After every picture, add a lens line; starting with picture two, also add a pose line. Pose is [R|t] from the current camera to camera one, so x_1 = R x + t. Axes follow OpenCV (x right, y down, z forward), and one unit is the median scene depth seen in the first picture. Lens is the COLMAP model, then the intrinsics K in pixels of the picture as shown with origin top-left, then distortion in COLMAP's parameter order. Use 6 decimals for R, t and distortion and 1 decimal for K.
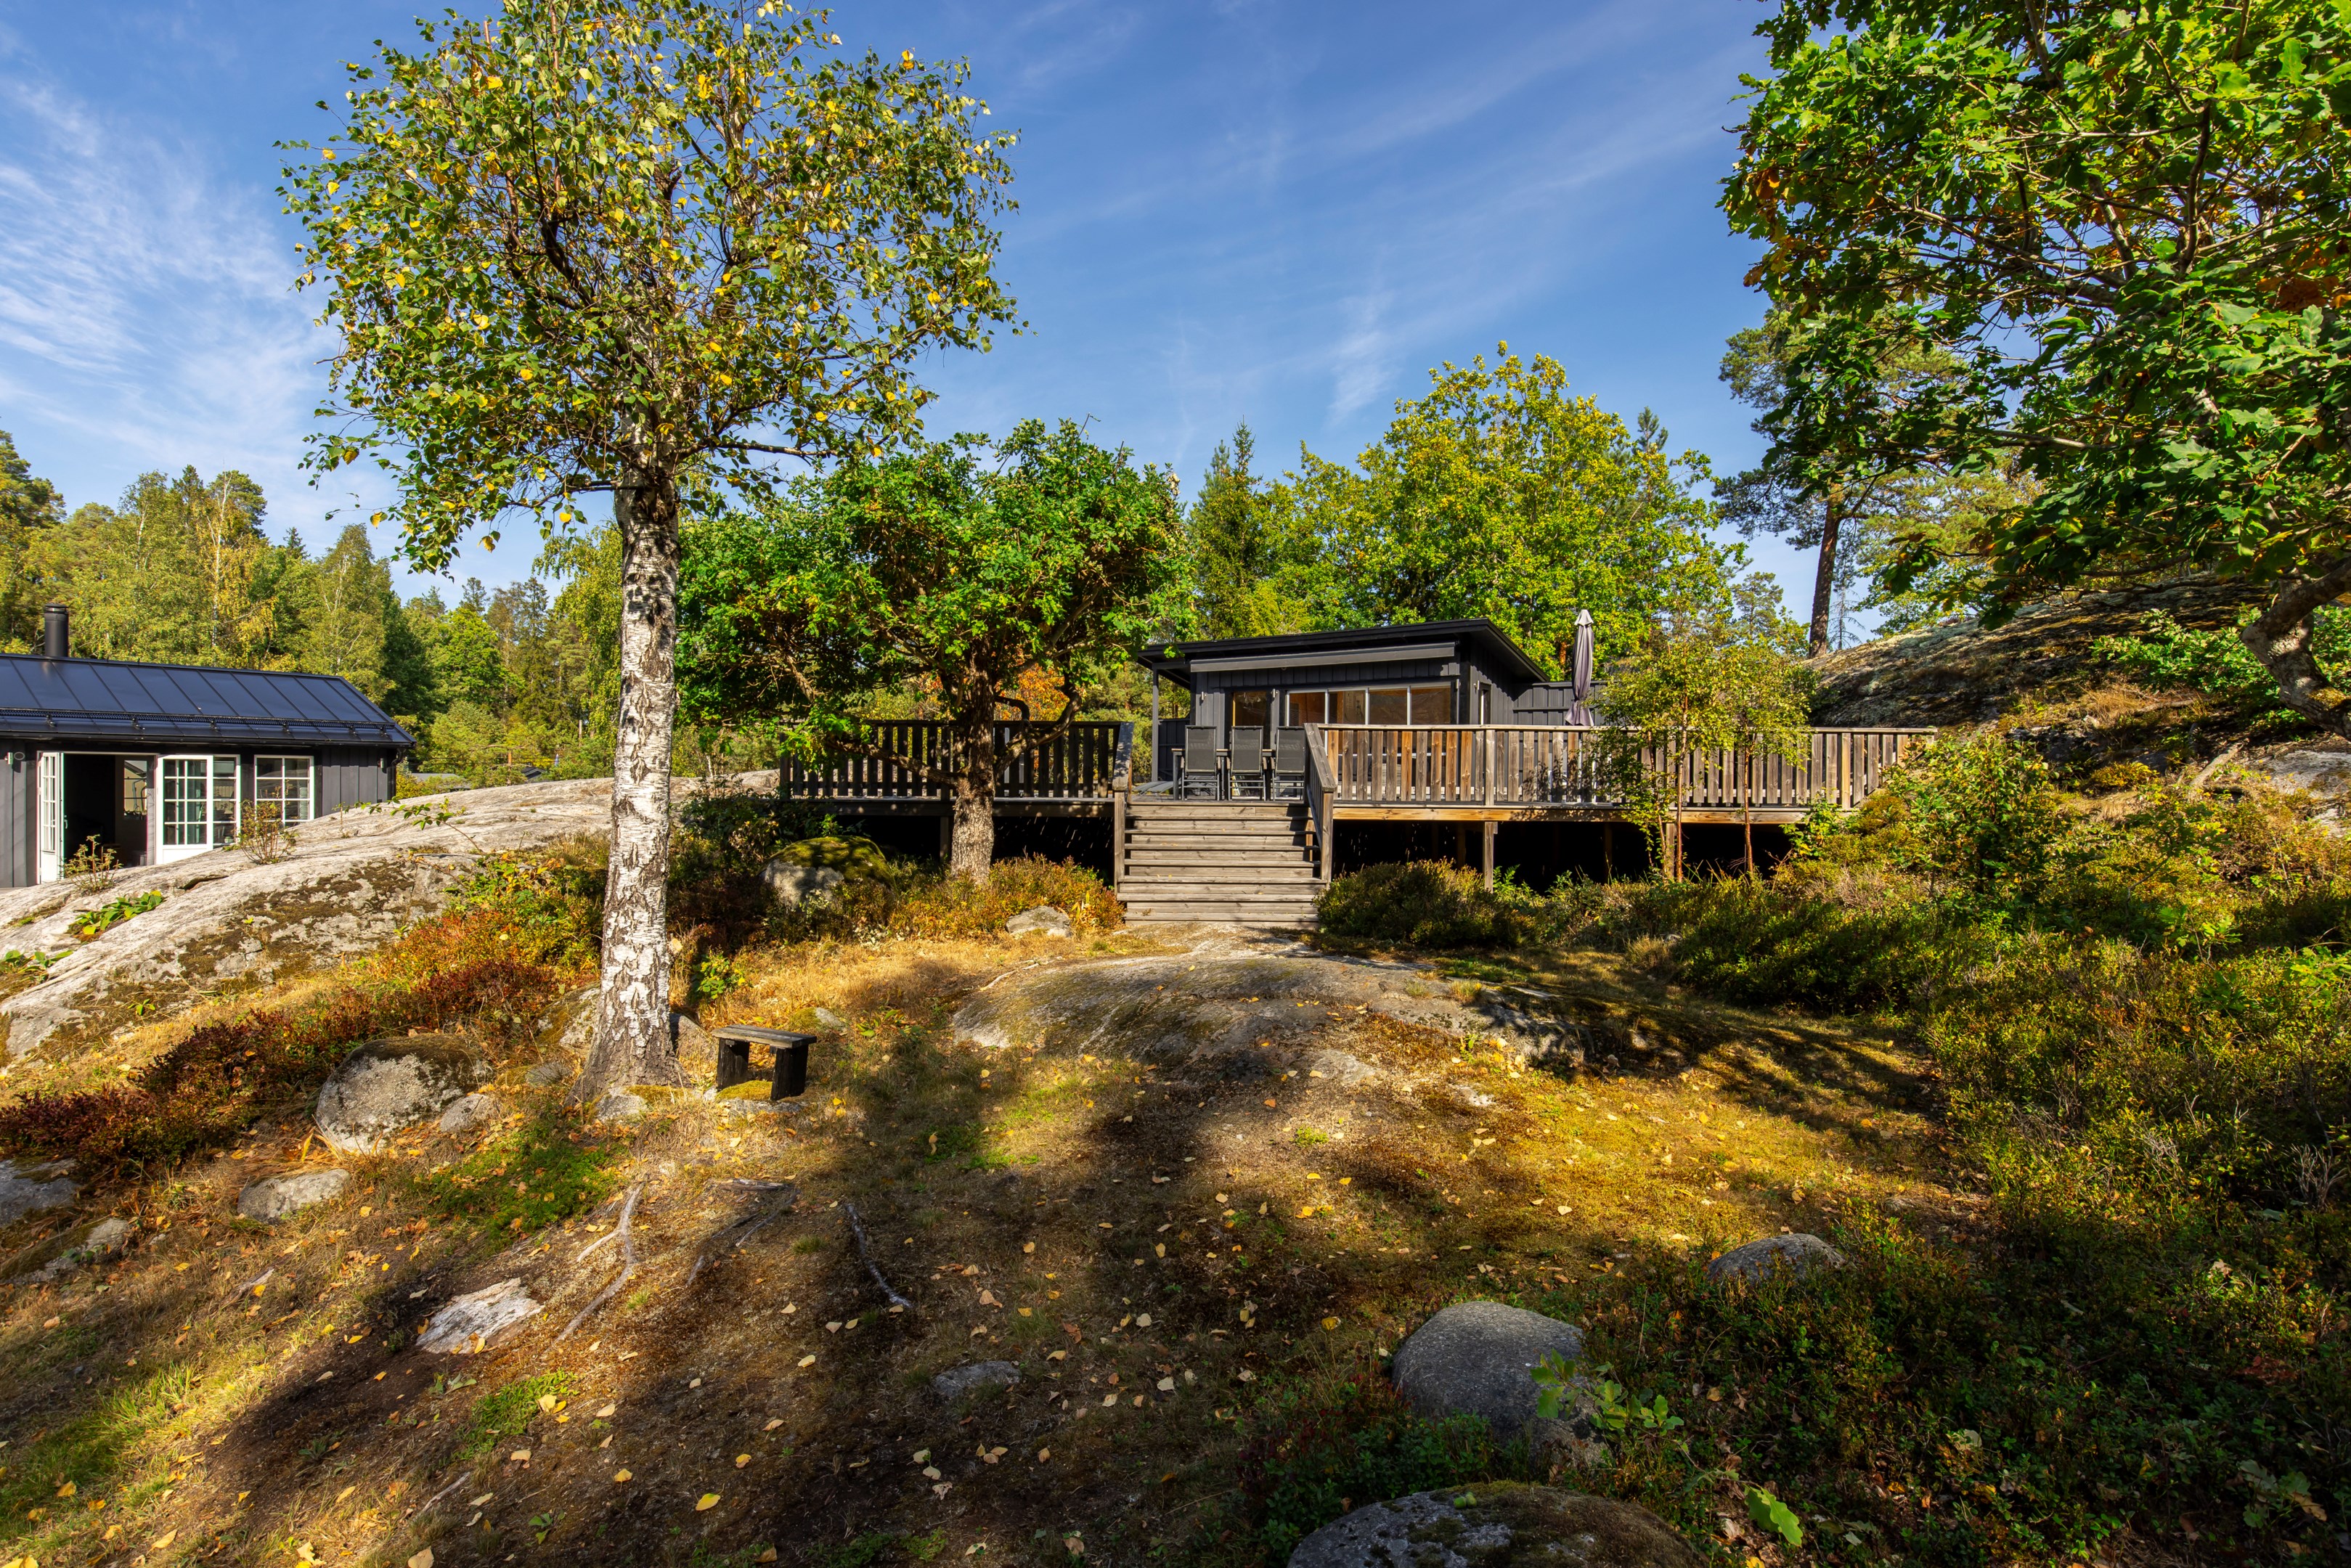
lens RADIAL K [[1174.8, 0, 1172.6], [0, 1174.8, 786.8], [0, 0, 1]] dist [0.003917, 0.000270]
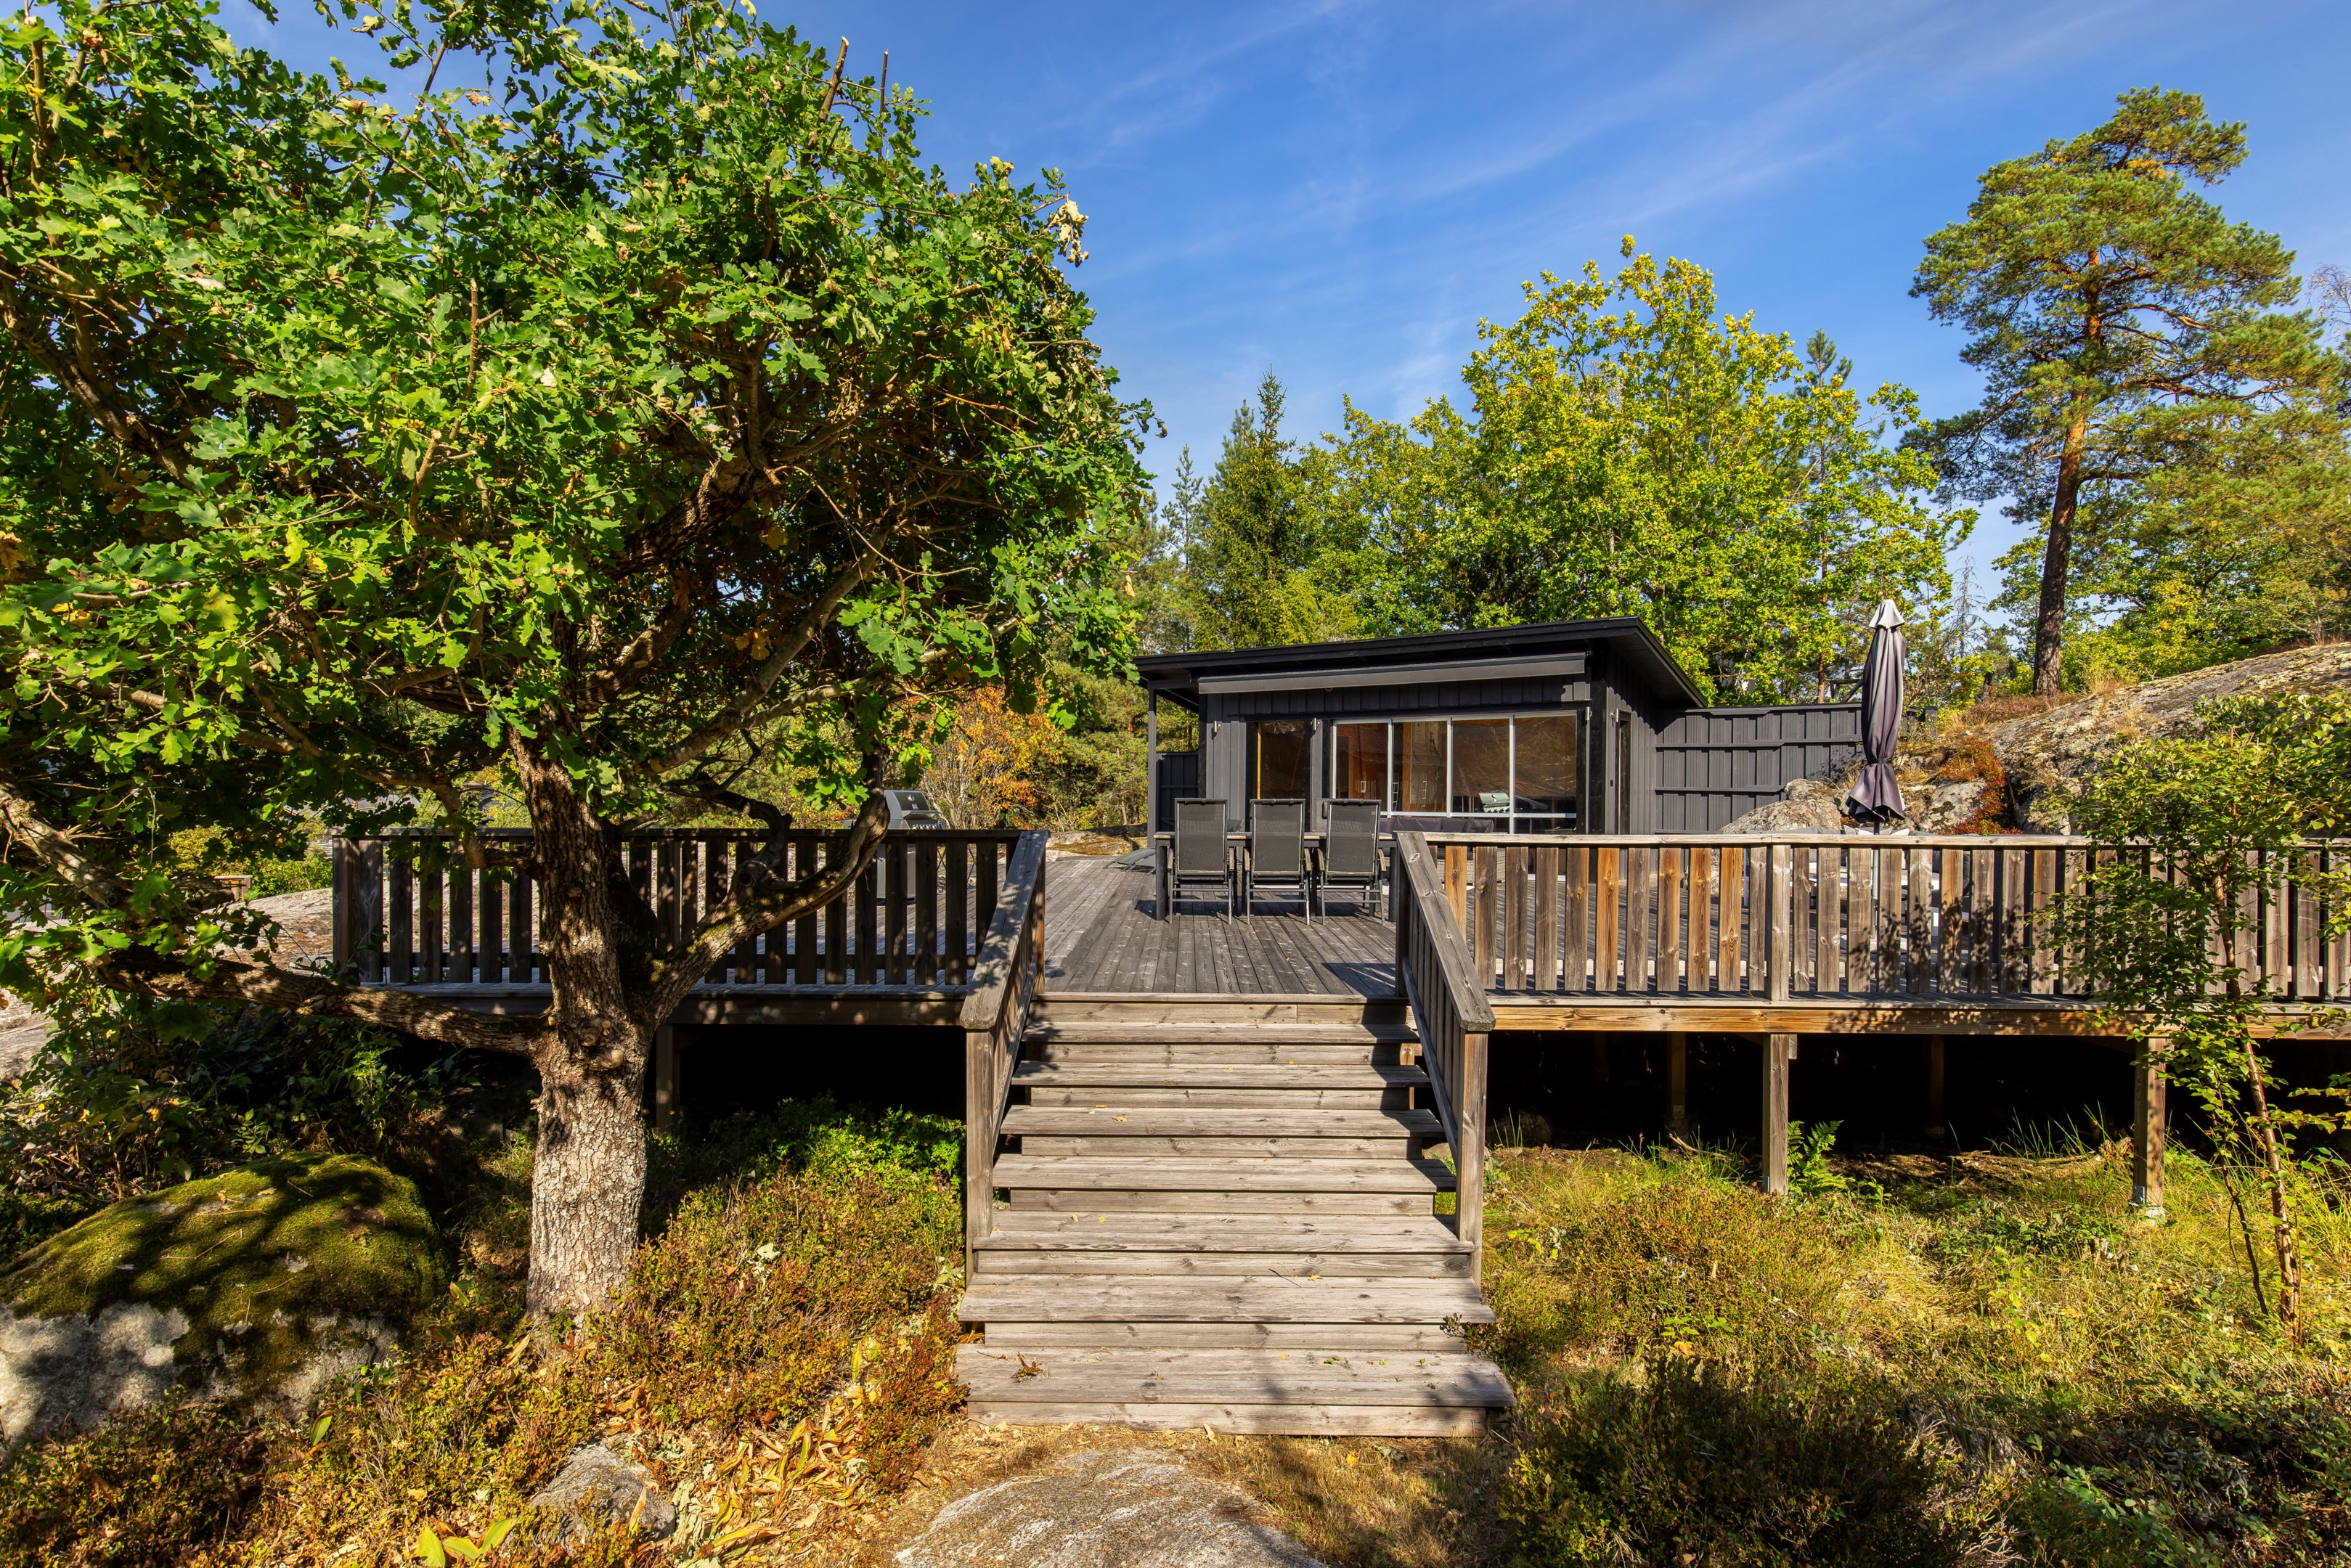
lens RADIAL K [[1174.8, 0, 1173.7], [0, 1174.8, 779.4], [0, 0, 1]] dist [0.003917, 0.000270]
pose [[0.999729, -0.002328, -0.023157, 0.015519], [0.002151, 0.999968, -0.007659, -0.037086], [0.023174, 0.007607, 0.999702, 0.260346]]
